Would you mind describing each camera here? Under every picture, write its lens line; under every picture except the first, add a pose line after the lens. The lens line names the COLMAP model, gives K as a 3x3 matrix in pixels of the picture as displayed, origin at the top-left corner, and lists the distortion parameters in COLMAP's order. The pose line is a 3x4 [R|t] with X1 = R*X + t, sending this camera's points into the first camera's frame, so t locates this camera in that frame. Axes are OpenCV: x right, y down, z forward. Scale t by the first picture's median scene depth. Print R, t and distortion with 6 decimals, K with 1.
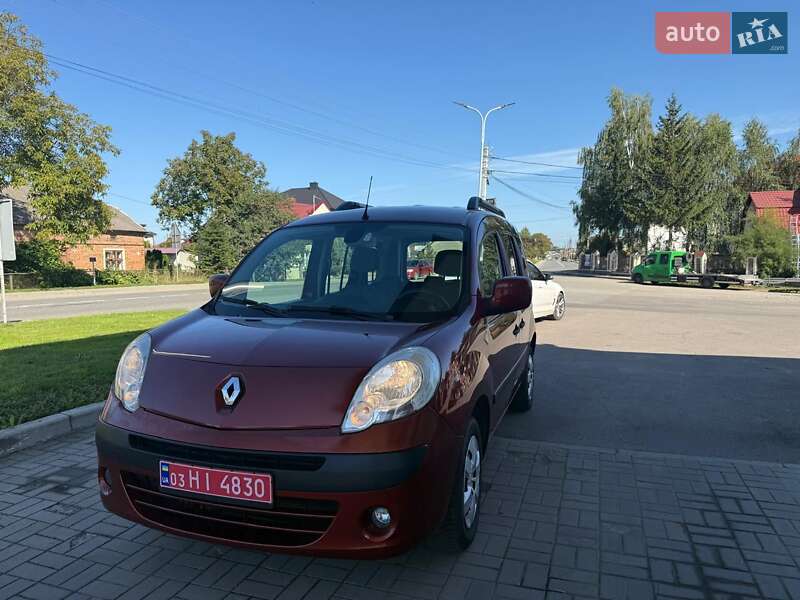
lens RADIAL K [[564.3, 0, 401.5], [0, 564.3, 306.1], [0, 0, 1]] dist [0.039188, -0.054353]
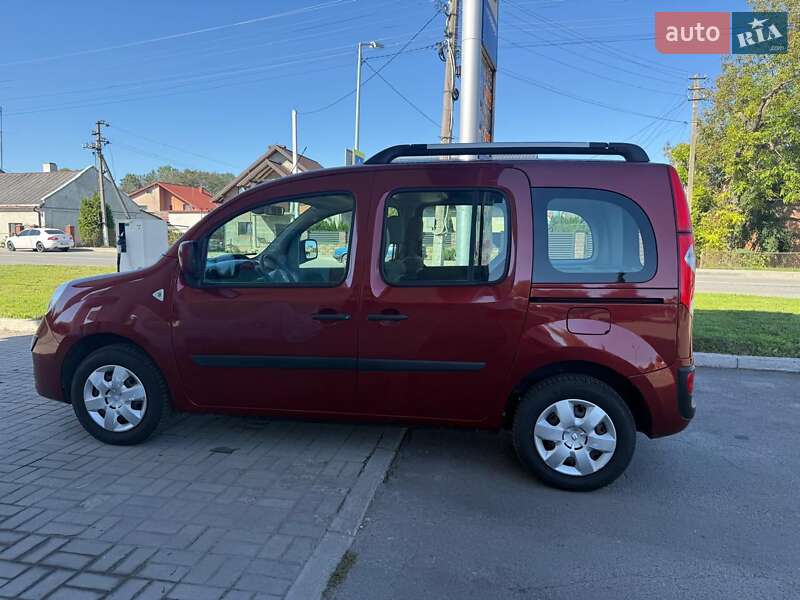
lens RADIAL K [[564.3, 0, 401.2], [0, 564.3, 305.1], [0, 0, 1]] dist [0.039188, -0.054353]
pose [[0.154559, 0.127779, -0.979686, 0.876940], [-0.095138, 0.988918, 0.113973, -0.063359], [0.983392, 0.075590, 0.165003, 0.852813]]
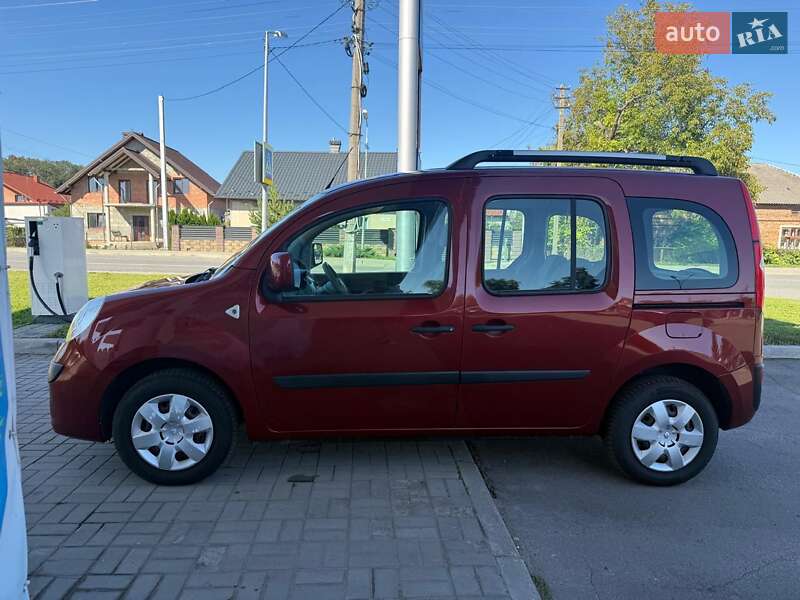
lens RADIAL K [[564.3, 0, 399.0], [0, 564.3, 305.8], [0, 0, 1]] dist [0.039188, -0.054353]
pose [[0.383465, 0.129507, -0.914430, 0.769599], [-0.093536, 0.990474, 0.101052, -0.052438], [0.918807, 0.046782, 0.391925, 0.583161]]
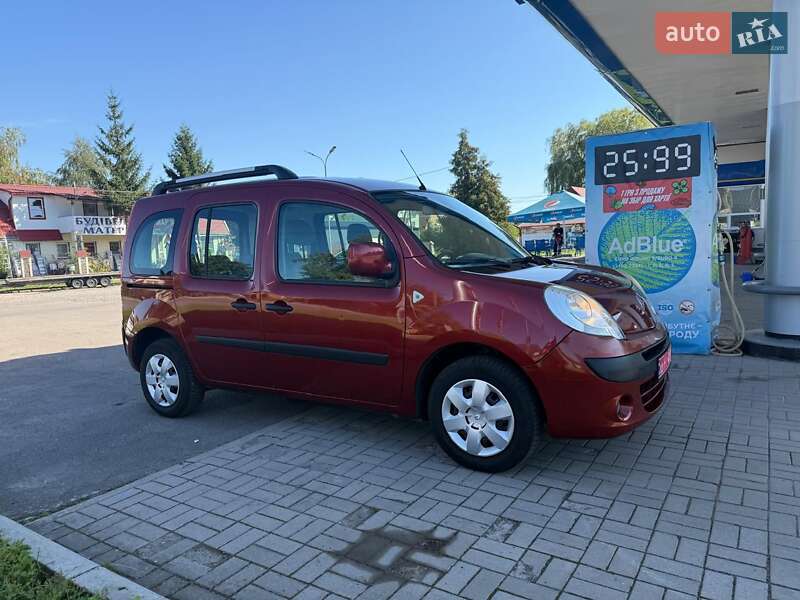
lens RADIAL K [[564.3, 0, 405.3], [0, 564.3, 293.8], [0, 0, 1]] dist [0.039188, -0.054353]
pose [[0.232818, -0.092989, 0.968065, -0.956061], [0.122816, 0.990260, 0.065584, -0.025606], [-0.964734, 0.103624, 0.241971, 0.634616]]
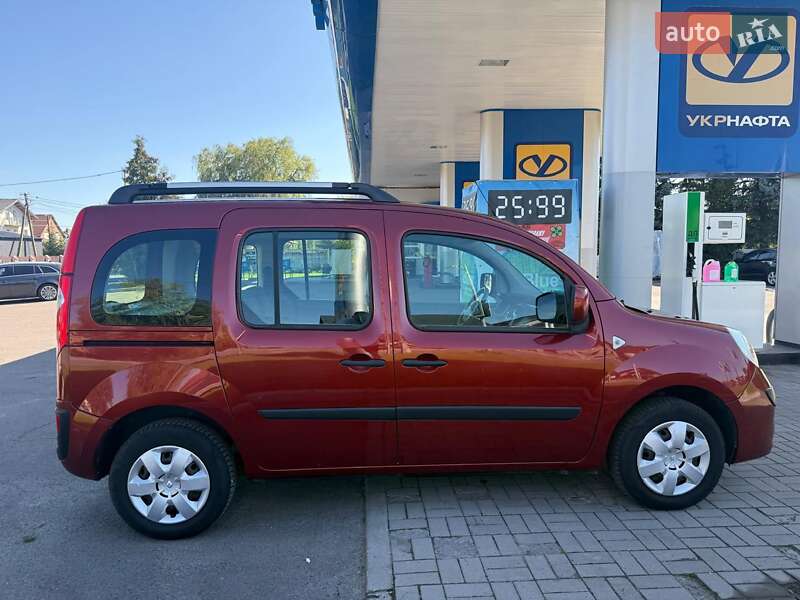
lens RADIAL K [[564.3, 0, 396.6], [0, 564.3, 292.6], [0, 0, 1]] dist [0.039188, -0.054353]
pose [[-0.383007, -0.055910, 0.922052, -0.793911], [0.087054, 0.991540, 0.096285, -0.123318], [-0.919634, 0.117146, -0.374899, 1.289310]]
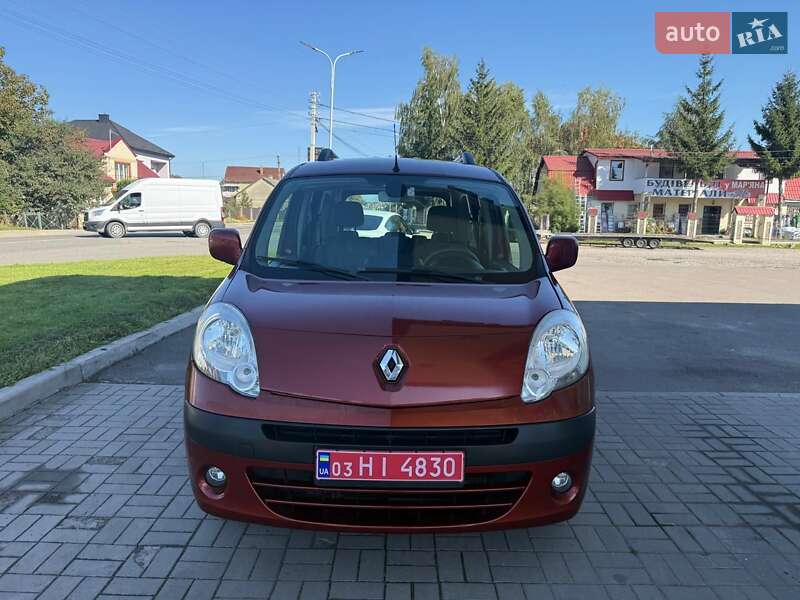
lens RADIAL K [[564.3, 0, 403.8], [0, 564.3, 300.5], [0, 0, 1]] dist [0.039188, -0.054353]
pose [[0.942824, -0.028003, 0.332112, -0.296968], [0.002417, 0.997012, 0.077206, -0.010724], [-0.333282, -0.071989, 0.940075, 0.083360]]
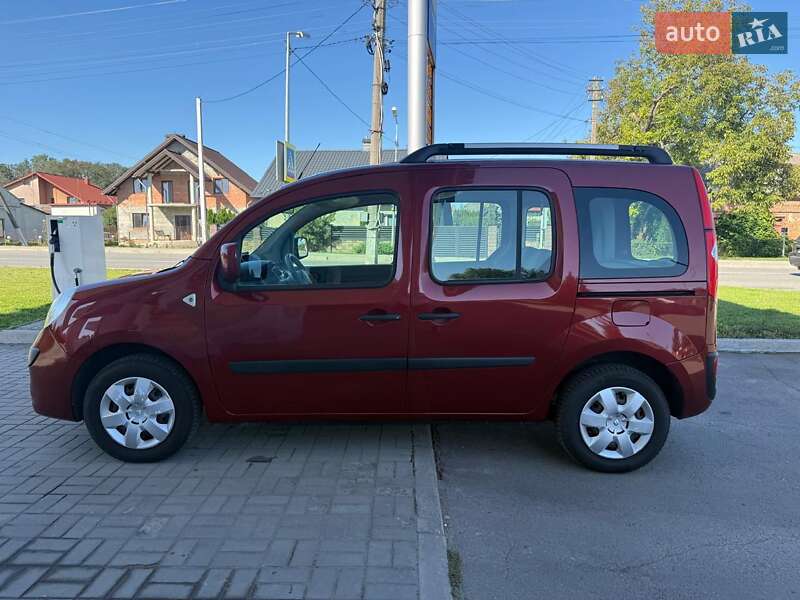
lens RADIAL K [[564.3, 0, 401.2], [0, 564.3, 305.1], [0, 0, 1]] dist [0.039188, -0.054353]
pose [[0.320630, 0.132670, -0.937867, 0.834653], [-0.085357, 0.990161, 0.110886, -0.054817], [0.943351, 0.044500, 0.328800, 0.679021]]
